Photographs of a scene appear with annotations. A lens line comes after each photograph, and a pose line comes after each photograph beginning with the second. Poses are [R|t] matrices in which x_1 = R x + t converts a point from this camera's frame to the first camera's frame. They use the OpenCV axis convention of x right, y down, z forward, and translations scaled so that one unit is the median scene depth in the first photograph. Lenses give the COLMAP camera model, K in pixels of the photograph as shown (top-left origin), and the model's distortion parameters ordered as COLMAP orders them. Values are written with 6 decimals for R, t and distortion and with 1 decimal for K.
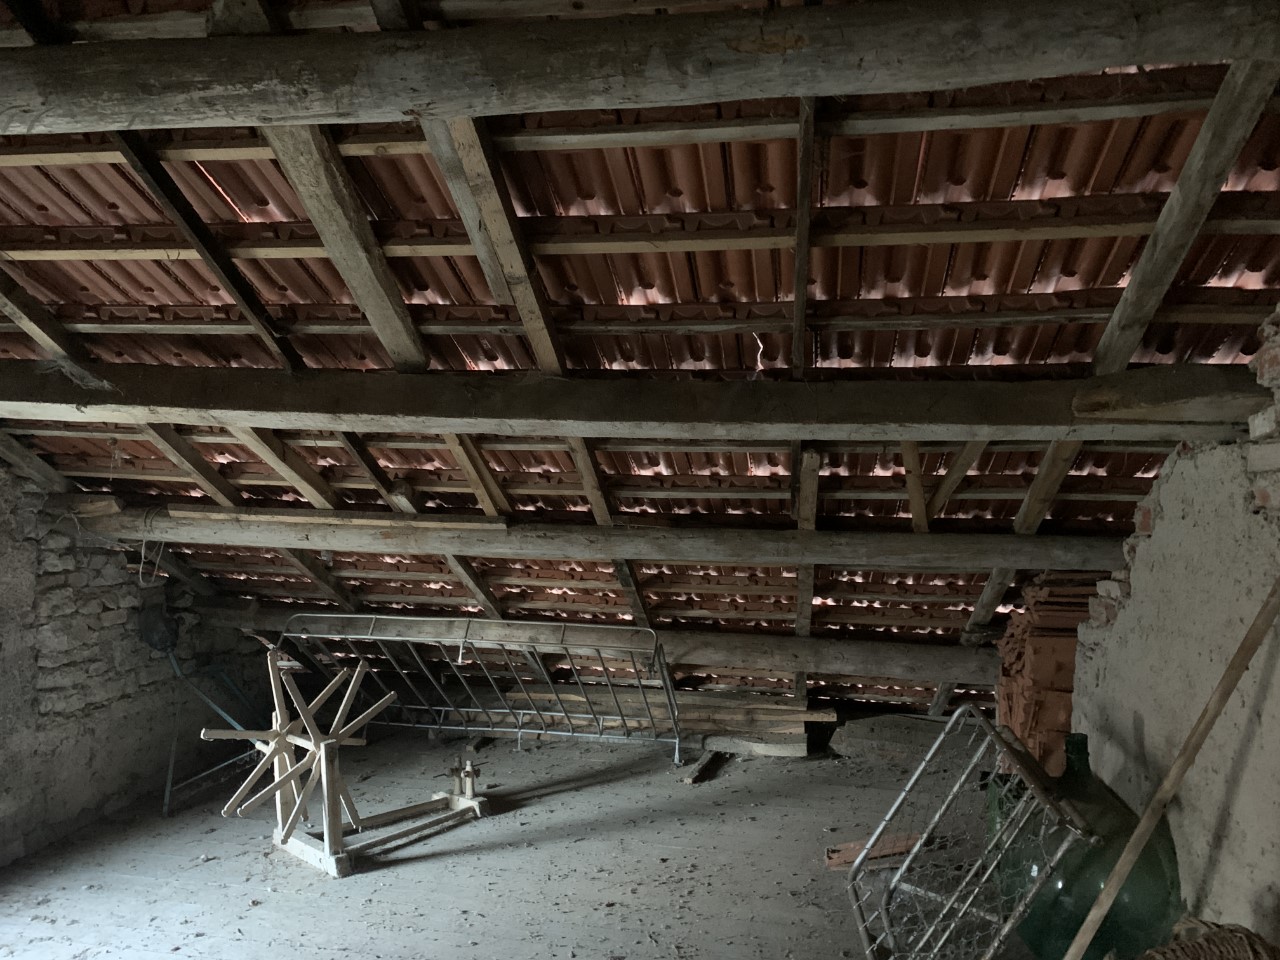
lens RADIAL K [[971.6, 0, 640.0], [0, 971.6, 480.0], [0, 0, 1]] dist [0.043274, -0.054031]
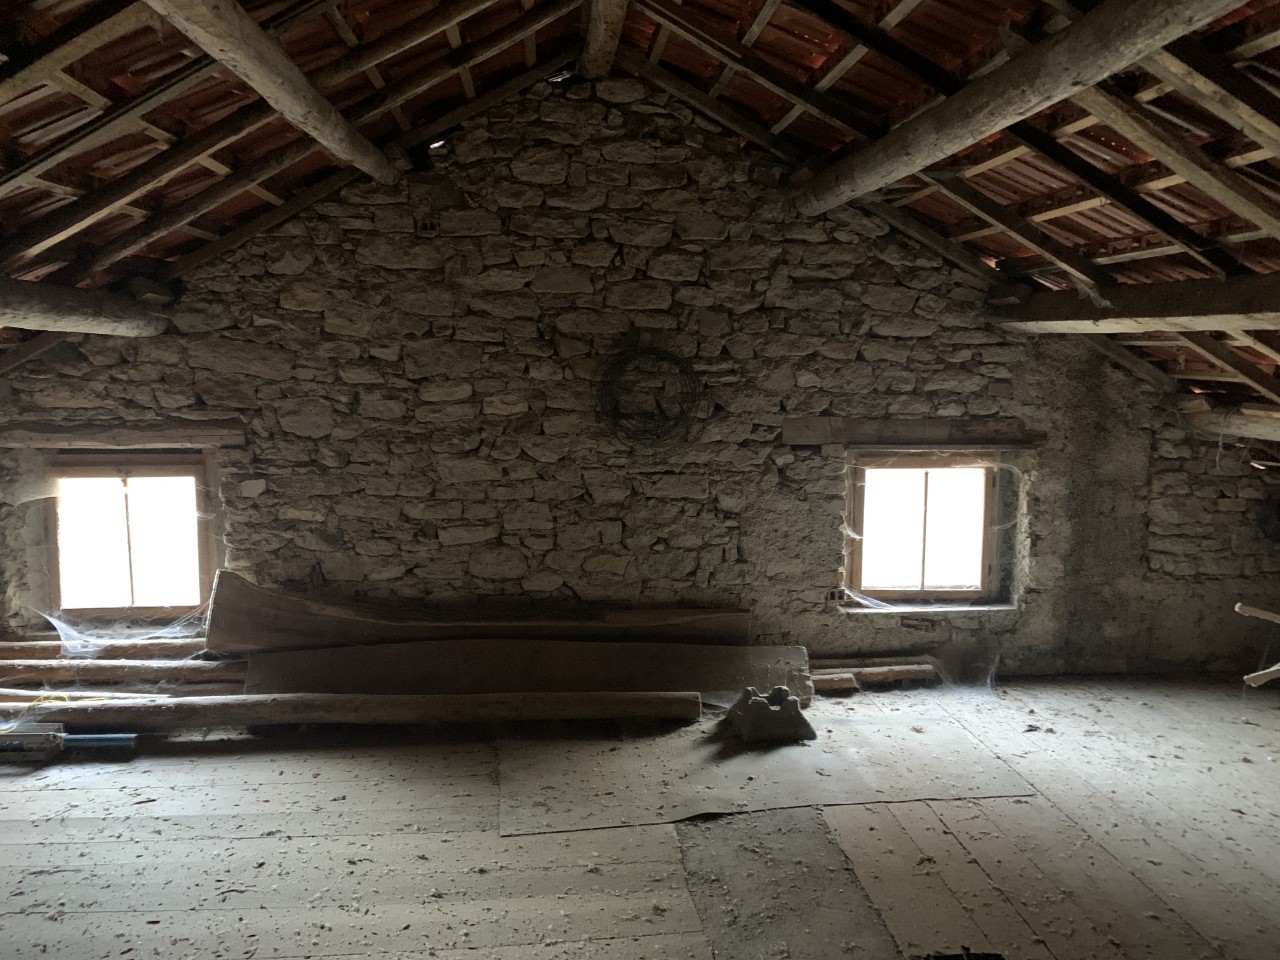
lens RADIAL K [[971.6, 0, 640.0], [0, 971.6, 480.0], [0, 0, 1]] dist [0.043274, -0.054031]
pose [[0.272544, 0.095149, -0.957427, 0.574915], [-0.017444, 0.995423, 0.093959, 0.026074], [0.961985, -0.008907, 0.272957, 0.041038]]
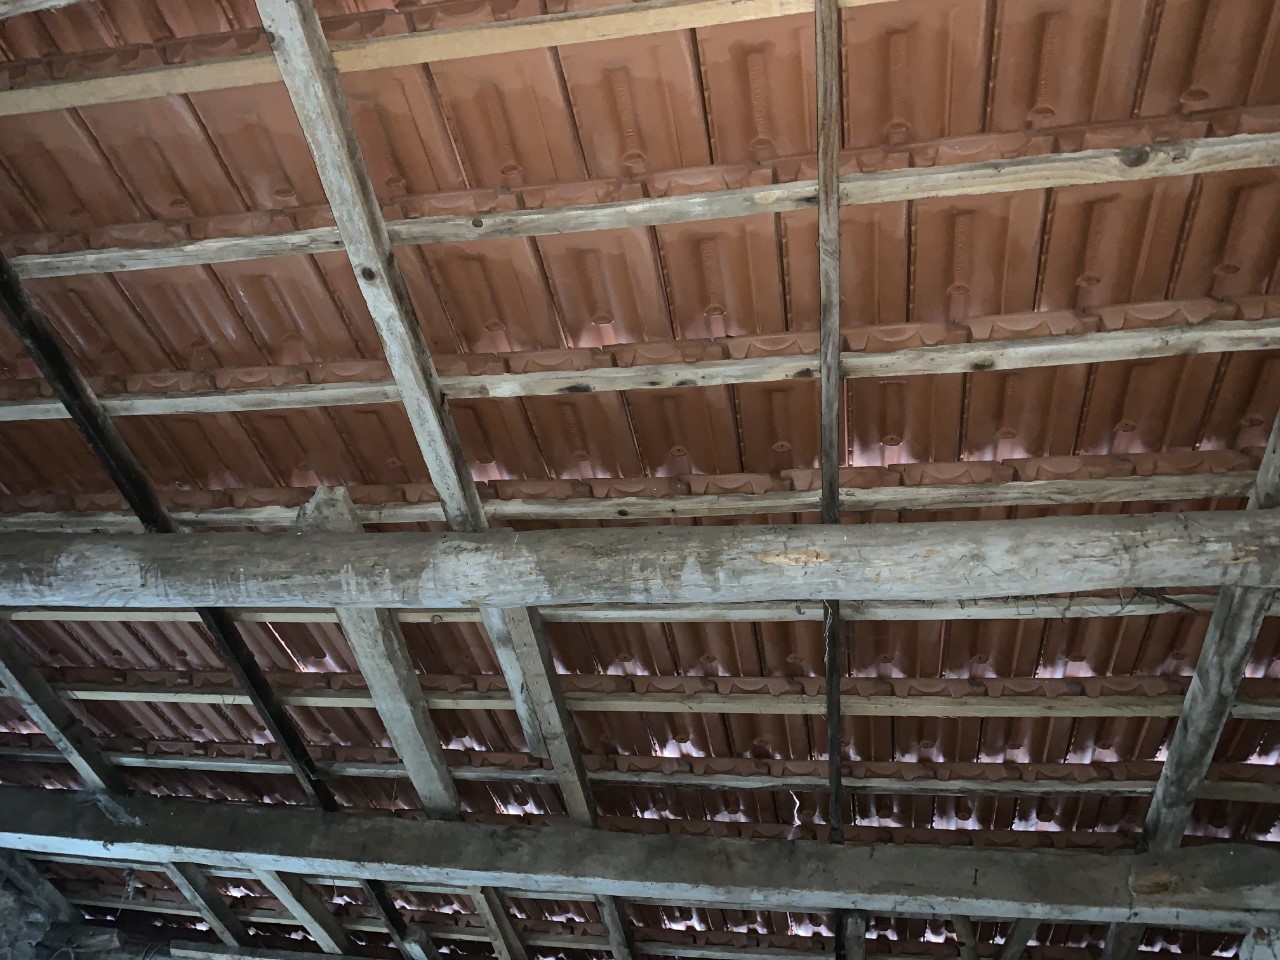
lens RADIAL K [[982.2, 0, 634.1], [0, 982.2, 482.3], [0, 0, 1]] dist [0.019576, -0.020635]
pose [[0.998843, 0.016231, -0.045275, 0.000468], [-0.031976, 0.927266, -0.373036, -0.060397], [0.035927, 0.374052, 0.926712, -0.044183]]
